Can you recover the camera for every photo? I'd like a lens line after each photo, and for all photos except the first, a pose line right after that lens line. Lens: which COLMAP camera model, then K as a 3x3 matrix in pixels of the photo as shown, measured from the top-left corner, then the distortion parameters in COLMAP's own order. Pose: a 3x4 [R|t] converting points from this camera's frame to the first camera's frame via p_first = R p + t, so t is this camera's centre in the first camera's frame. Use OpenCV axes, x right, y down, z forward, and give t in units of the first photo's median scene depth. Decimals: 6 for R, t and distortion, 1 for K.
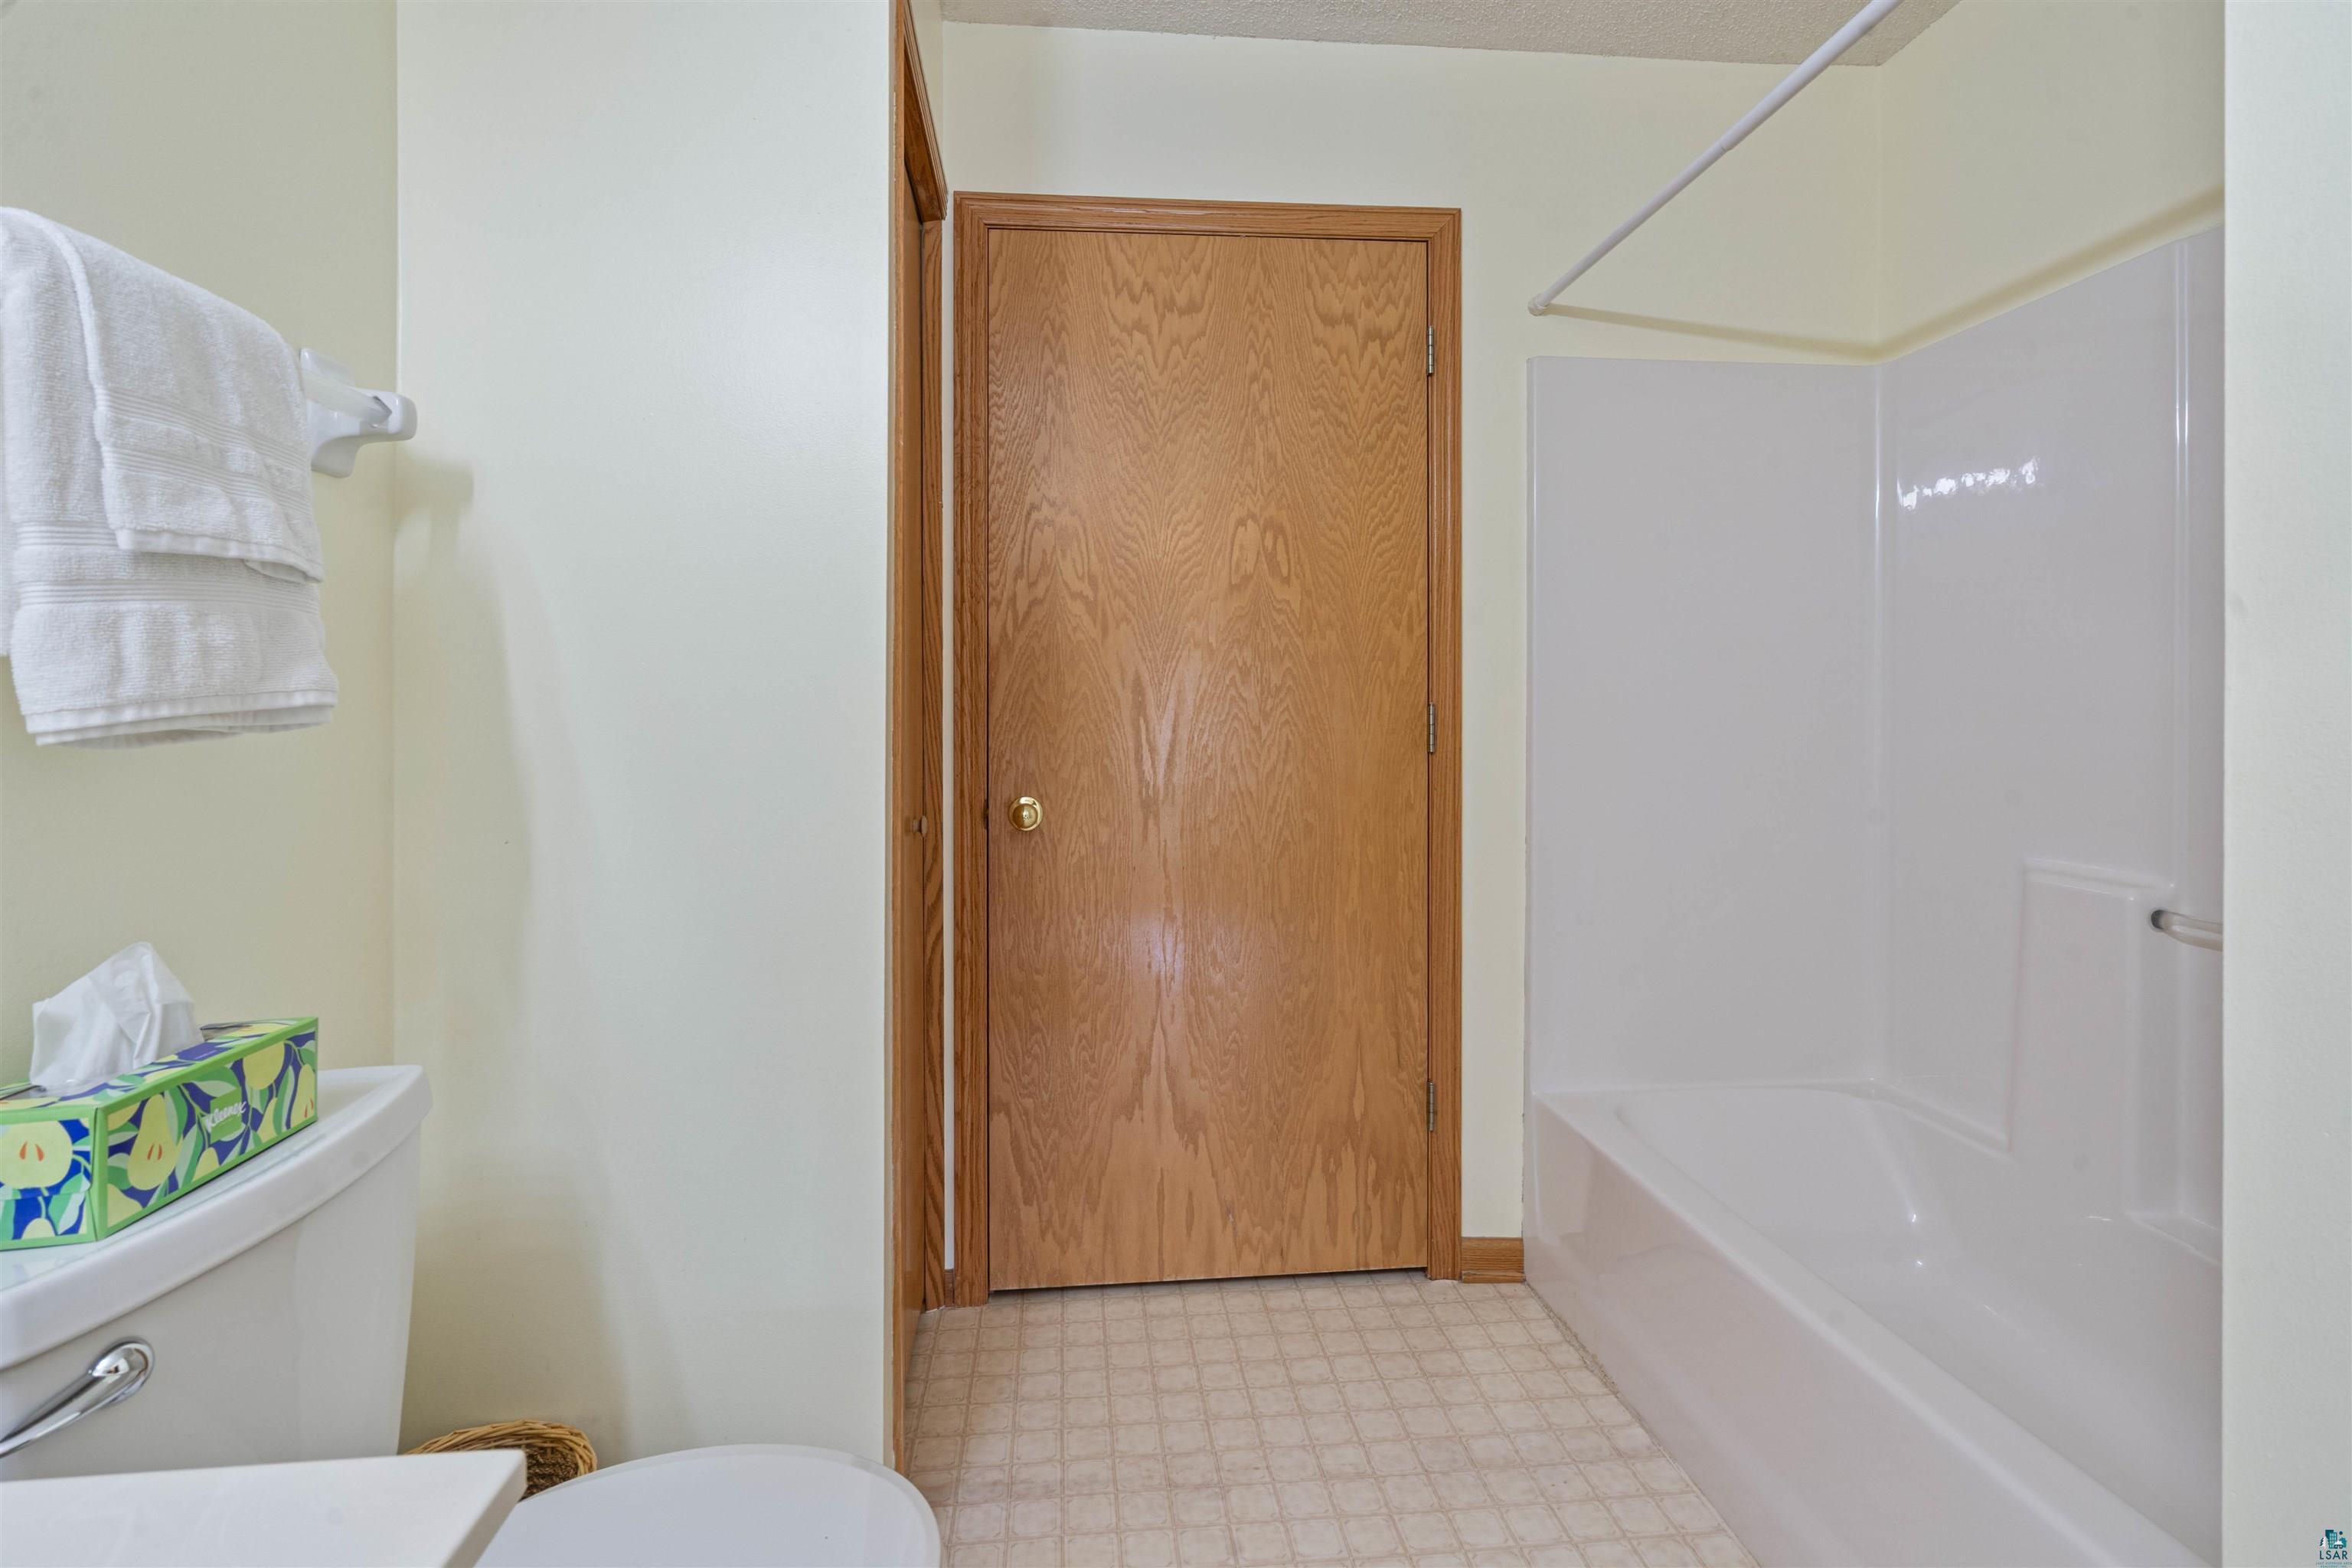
lens RADIAL K [[1093.9, 0, 1175.4], [0, 1093.9, 694.5], [0, 0, 1]] dist [-0.025867, -0.000023]
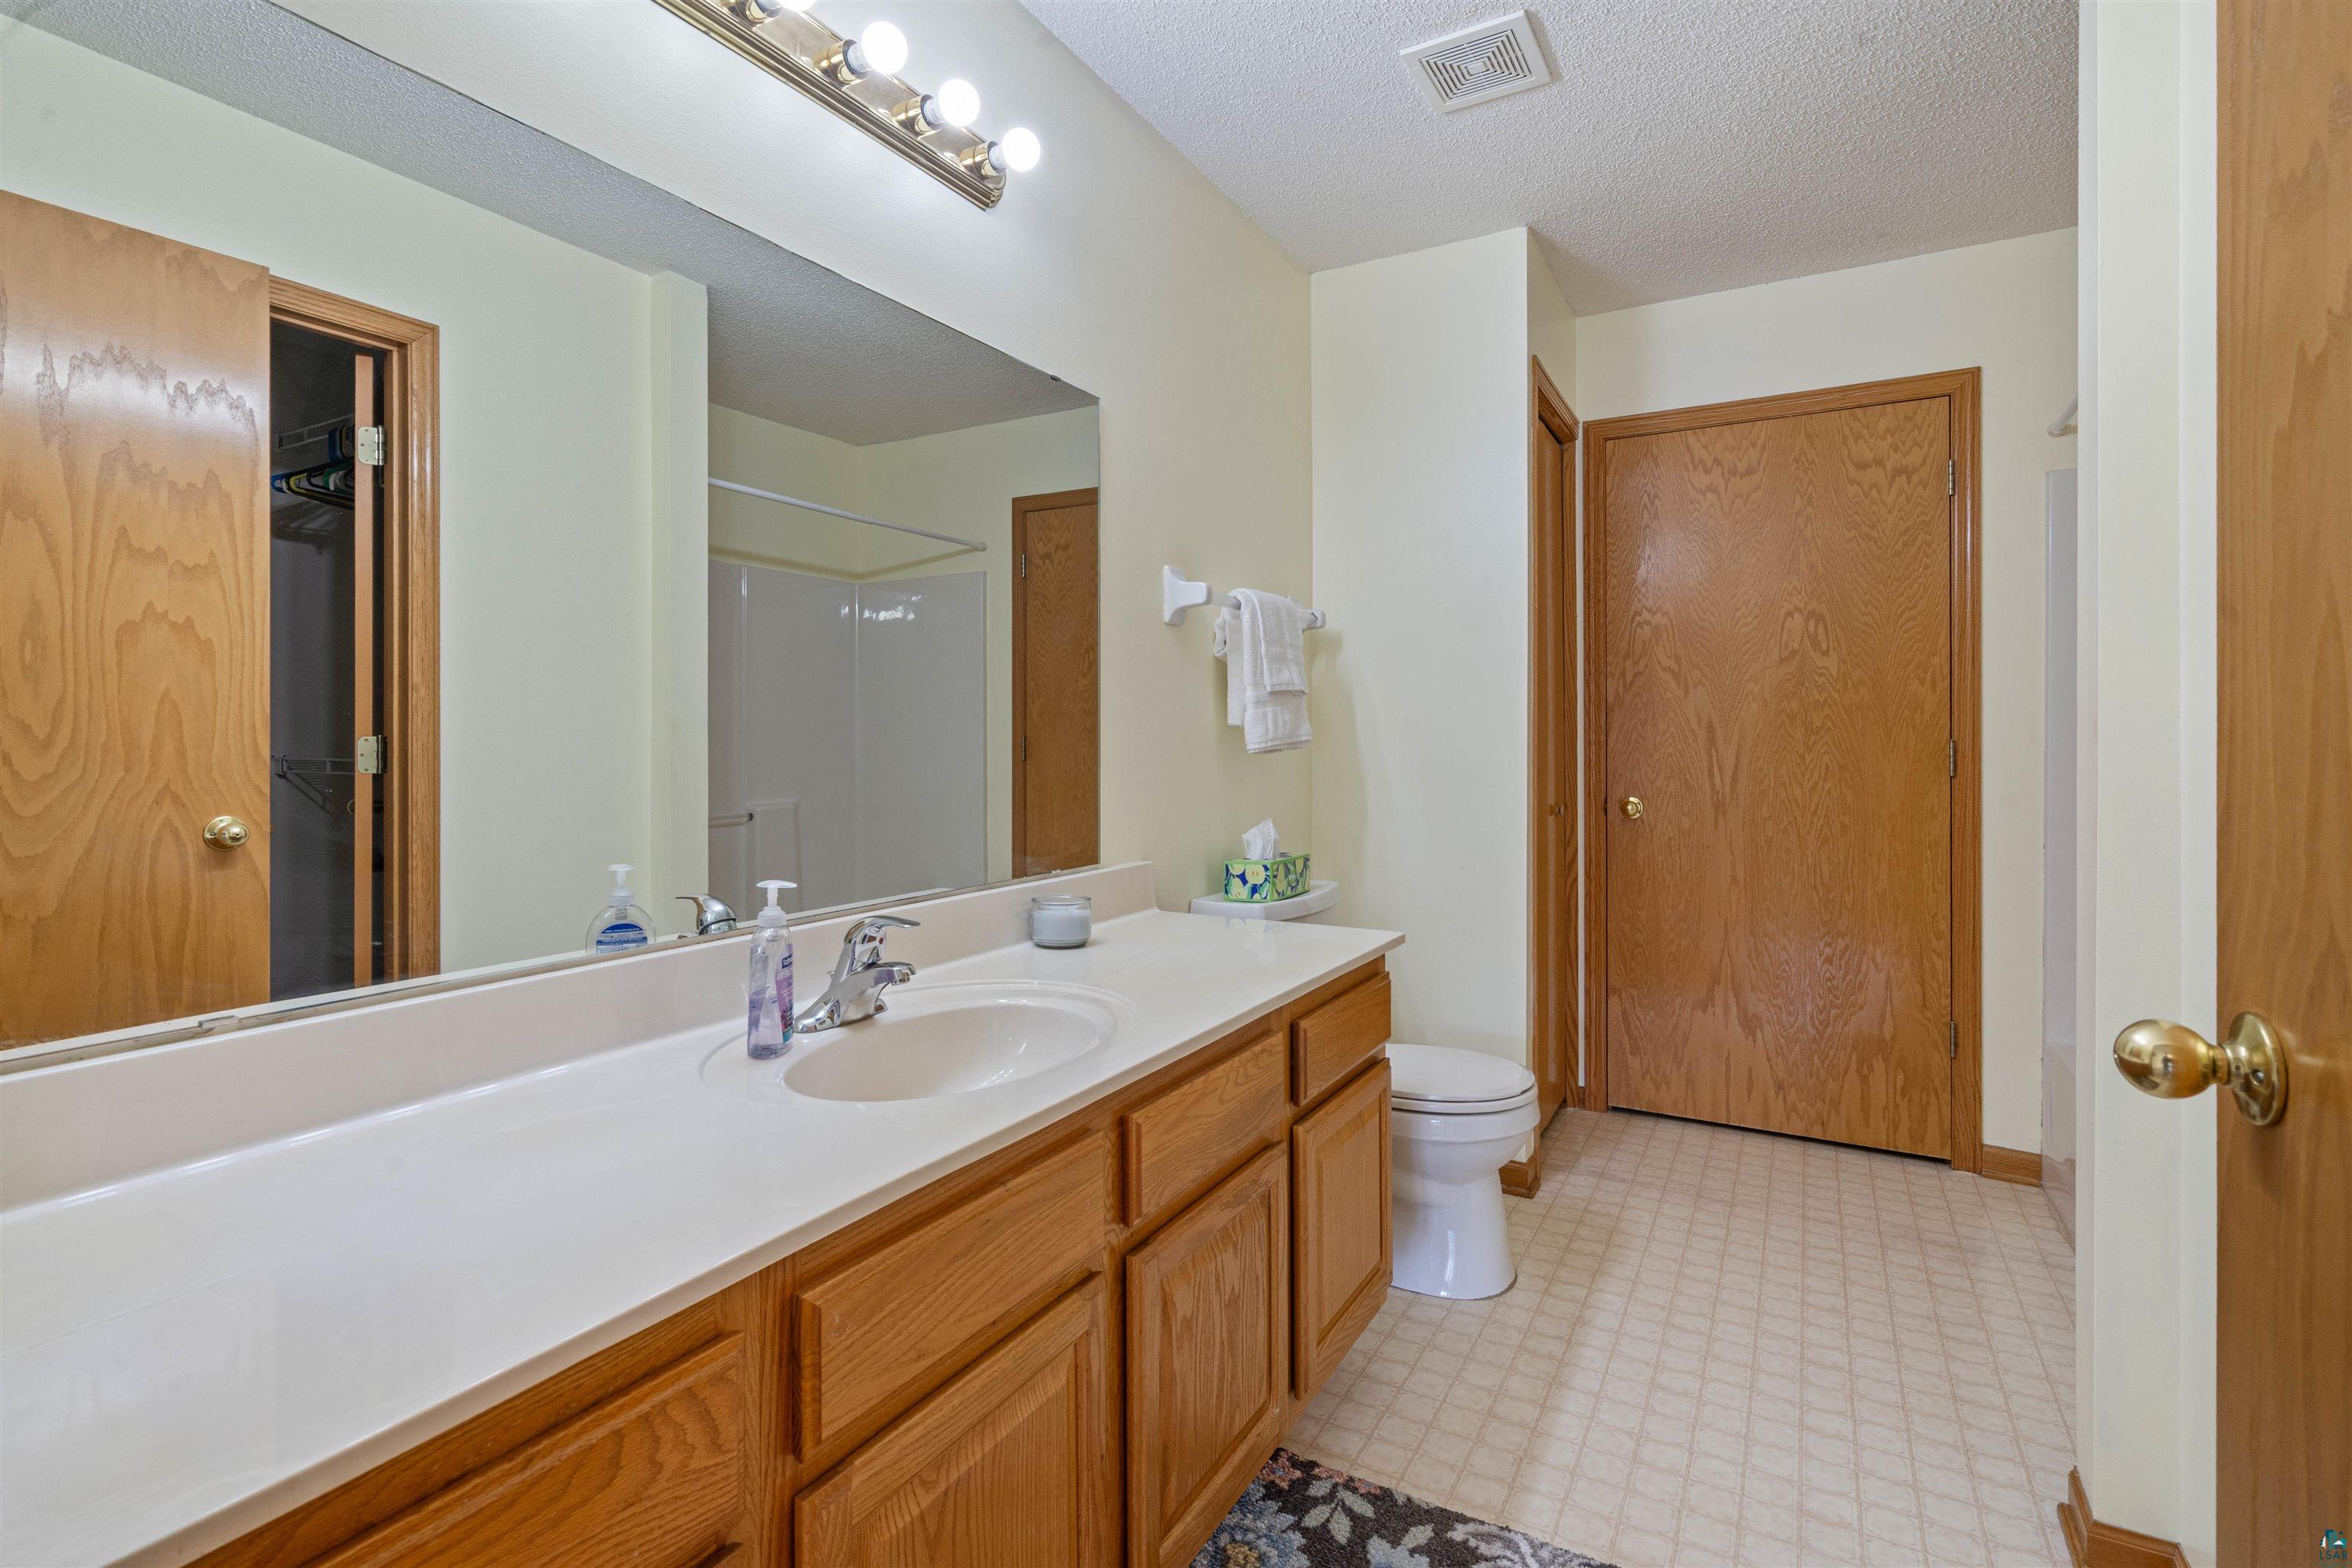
lens RADIAL K [[1084.7, 0, 1201.4], [0, 1084.7, 723.8], [0, 0, 1]] dist [0.035840, 0.000265]
pose [[0.820349, -0.001718, -0.571861, 0.254500], [0.003544, 0.999992, 0.002079, -0.017992], [0.571853, -0.003732, 0.820348, -0.648090]]
